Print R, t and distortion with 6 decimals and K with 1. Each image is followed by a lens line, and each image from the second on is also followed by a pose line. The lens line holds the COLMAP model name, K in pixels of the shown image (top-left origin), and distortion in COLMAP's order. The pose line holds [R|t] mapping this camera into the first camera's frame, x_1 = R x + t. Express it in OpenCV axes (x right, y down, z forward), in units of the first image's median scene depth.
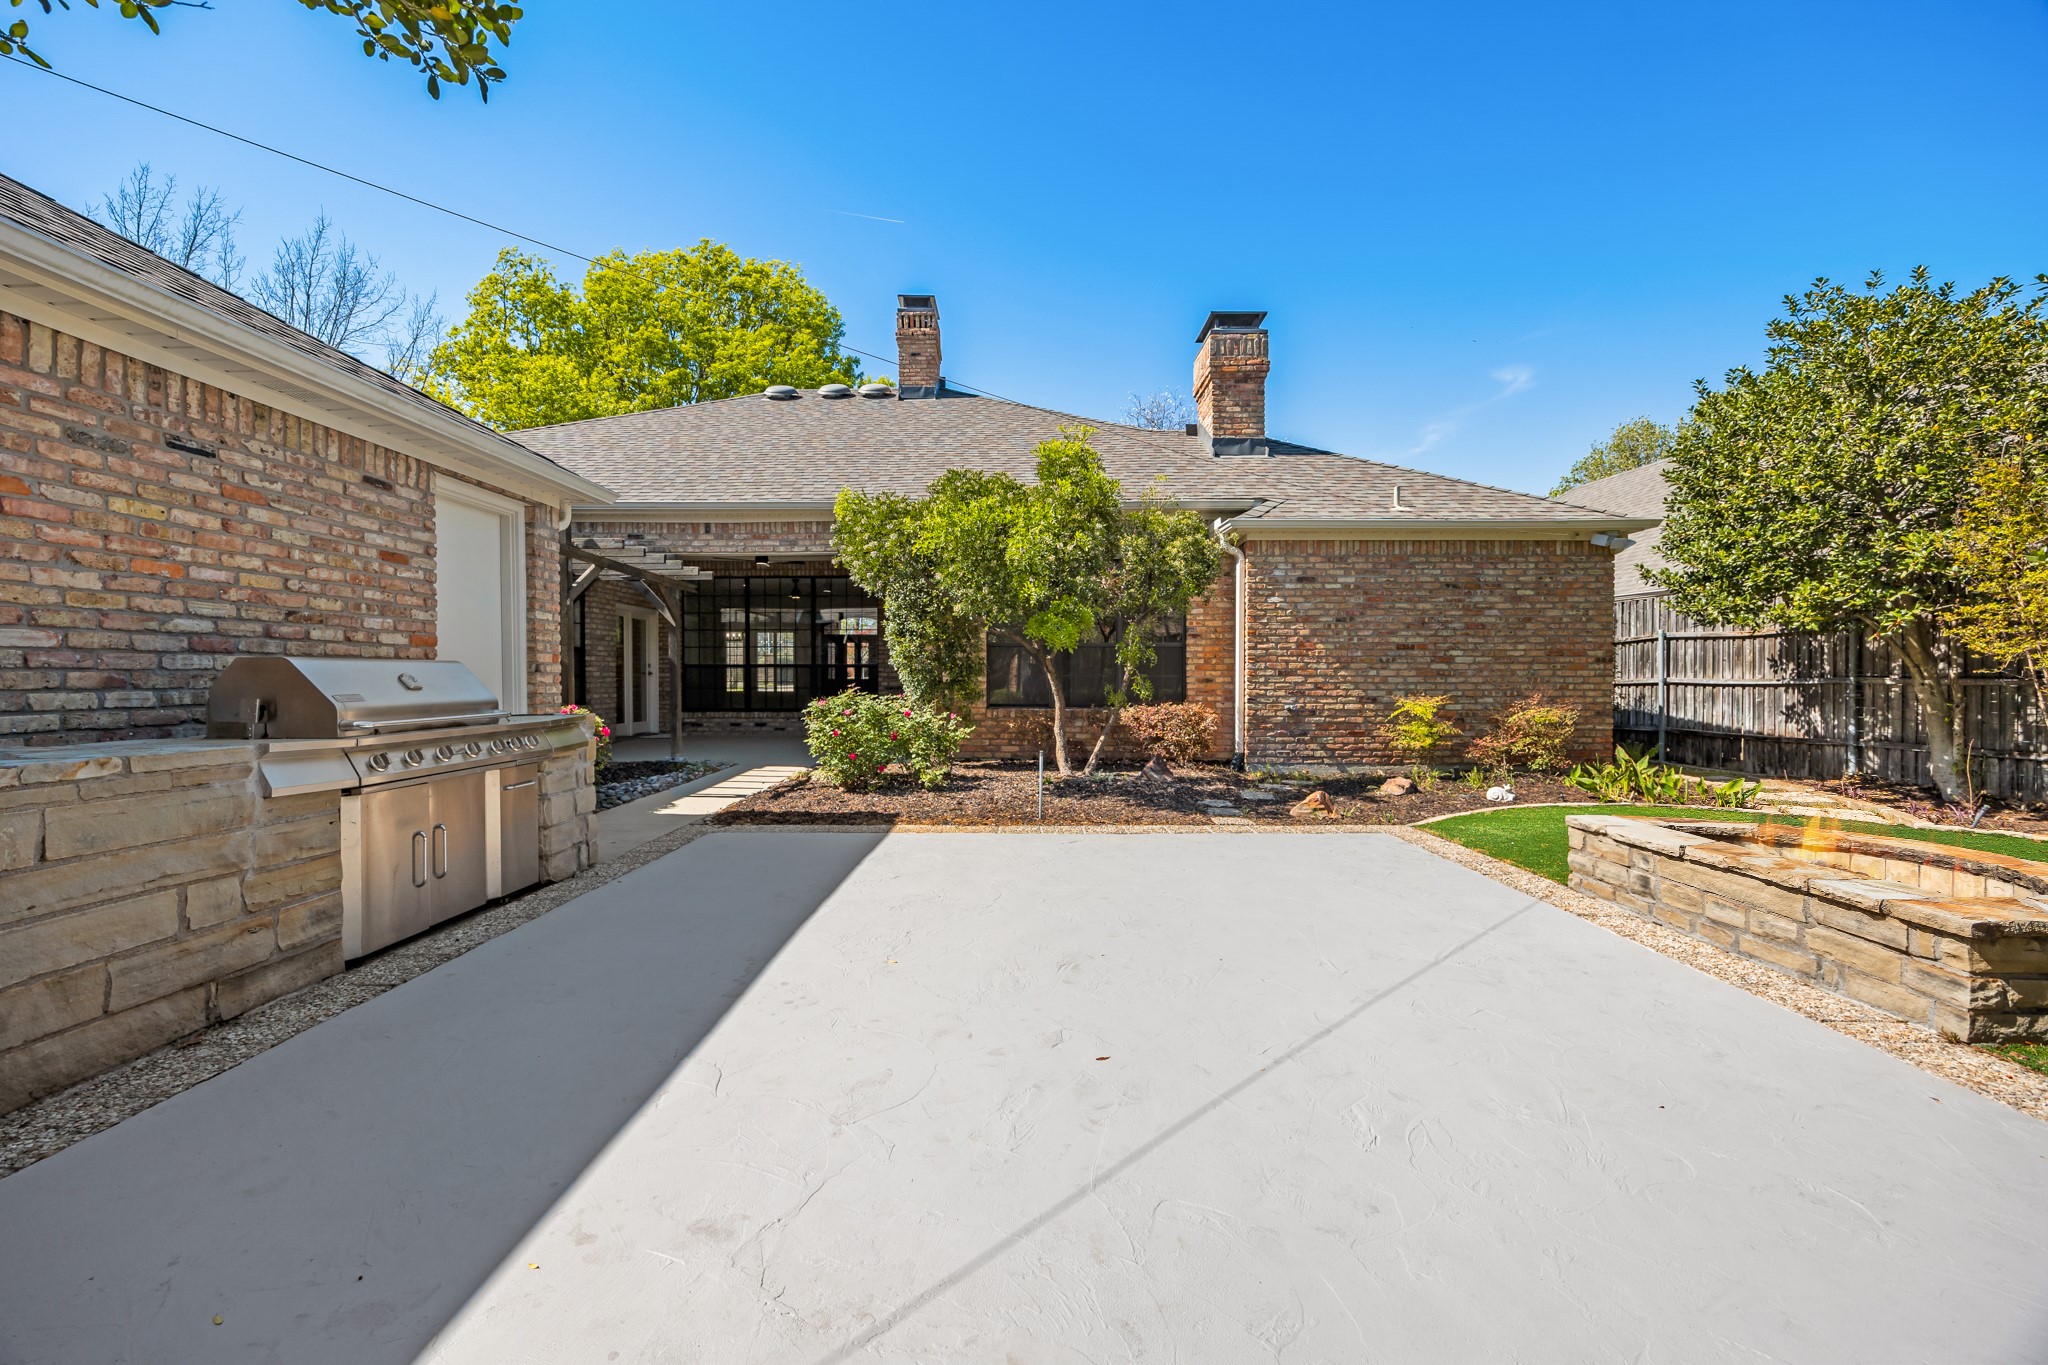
lens RADIAL K [[803.7, 0, 1021.5], [0, 803.7, 683.1], [0, 0, 1]] dist [0.000896, -0.000031]
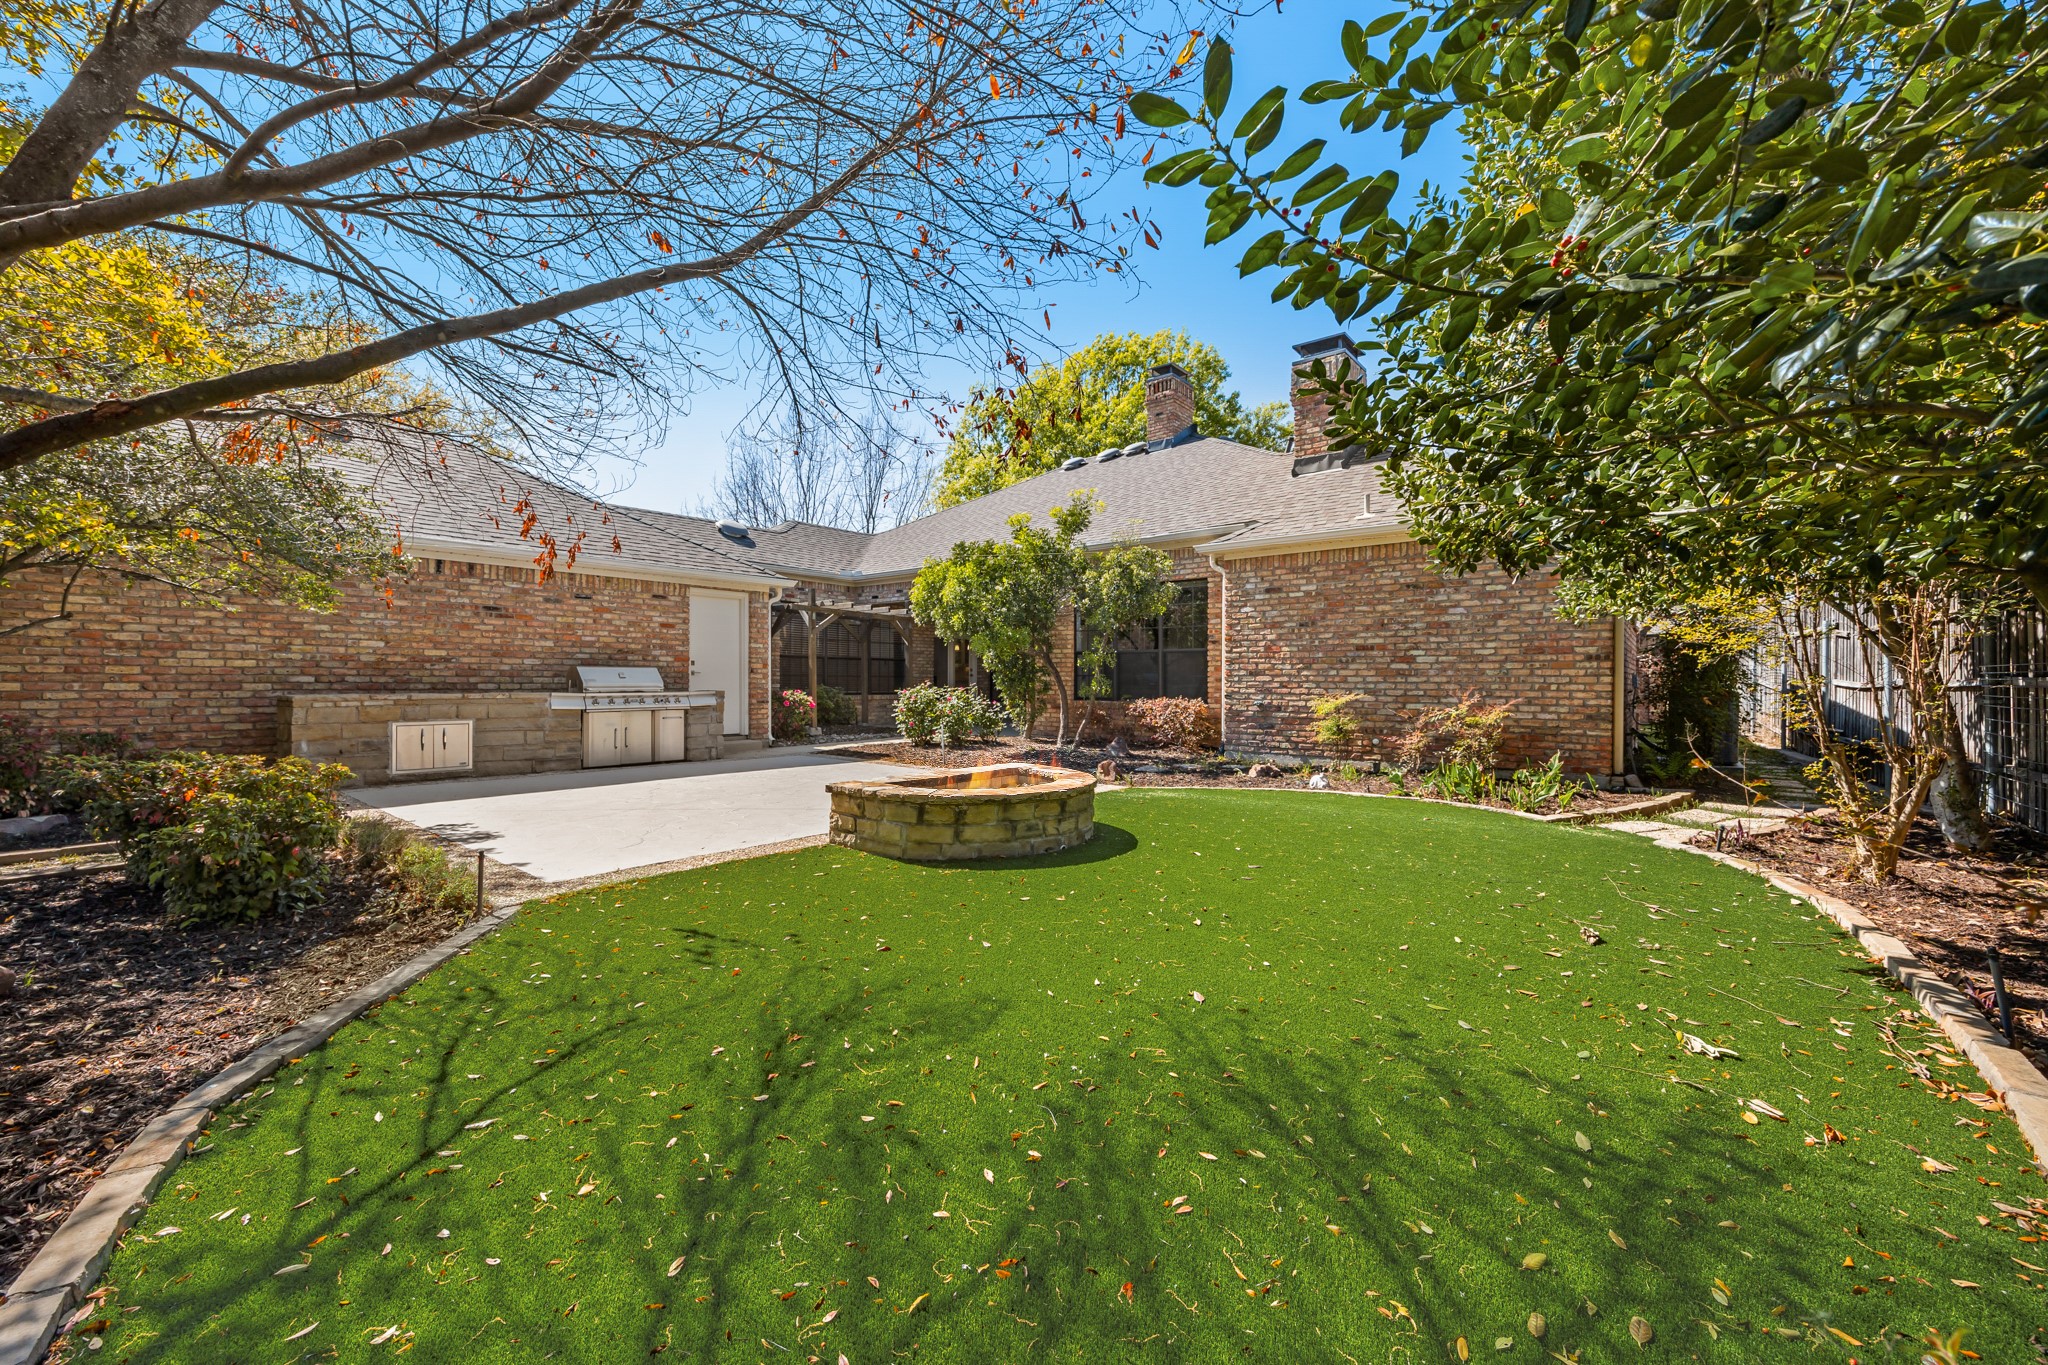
lens RADIAL K [[803.7, 0, 1032.4], [0, 803.7, 680.6], [0, 0, 1]] dist [0.000896, -0.000031]
pose [[0.765819, 0.002857, -0.643050, 0.820473], [-0.009641, 0.999929, -0.007039, 0.009199], [0.642984, 0.011590, 0.765792, -0.081237]]
